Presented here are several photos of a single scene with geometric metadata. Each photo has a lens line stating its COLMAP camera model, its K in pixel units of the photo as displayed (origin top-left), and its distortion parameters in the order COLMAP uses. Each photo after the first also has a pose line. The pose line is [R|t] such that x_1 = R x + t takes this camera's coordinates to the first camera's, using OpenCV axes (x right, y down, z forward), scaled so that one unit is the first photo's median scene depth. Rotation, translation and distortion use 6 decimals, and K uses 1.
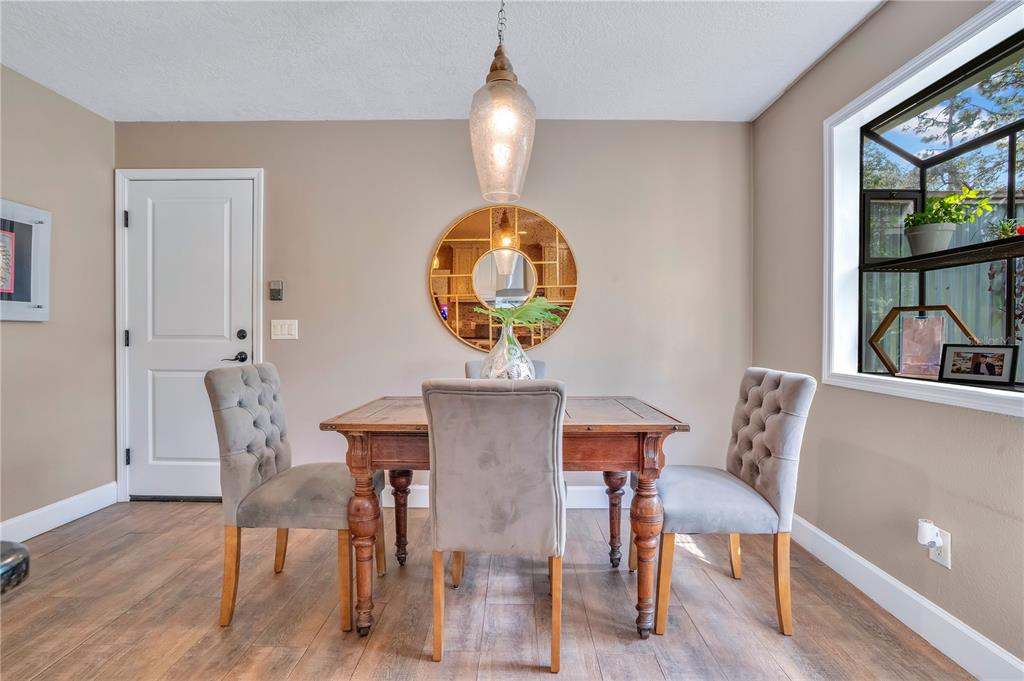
lens RADIAL K [[481.2, 0, 507.8], [0, 481.2, 334.3], [0, 0, 1]] dist [-0.001699, -0.000160]
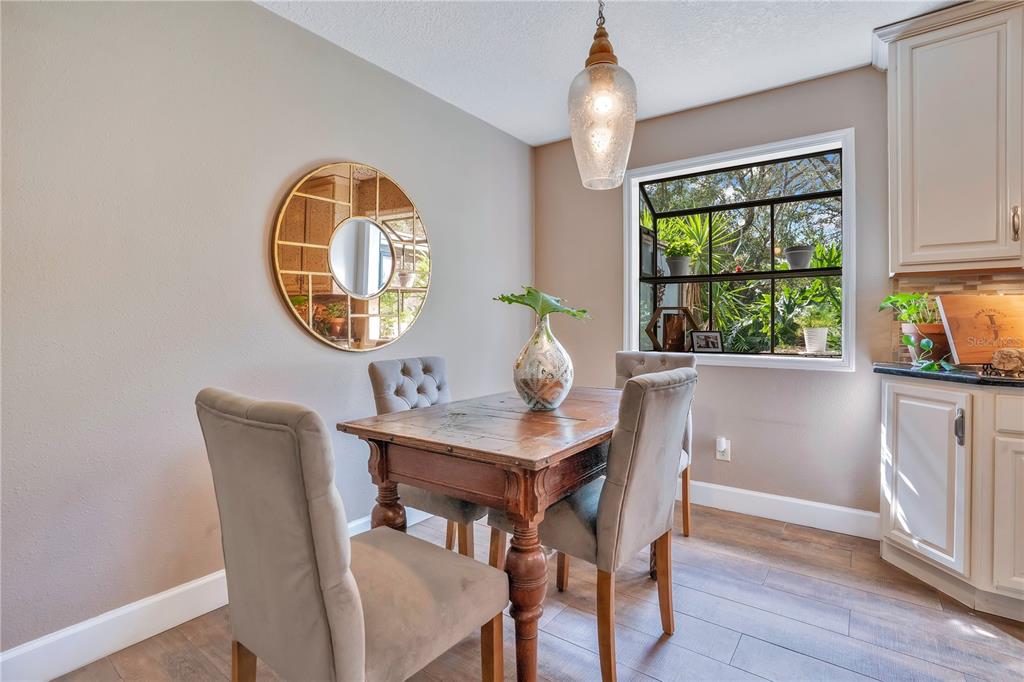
lens RADIAL K [[494.5, 0, 507.8], [0, 494.5, 326.1], [0, 0, 1]] dist [-0.002101, 0.000109]
pose [[0.574970, -0.009160, 0.818123, -0.861116], [0.004372, 0.999957, 0.008123, -0.013439], [-0.818163, -0.001094, 0.574986, 0.549990]]
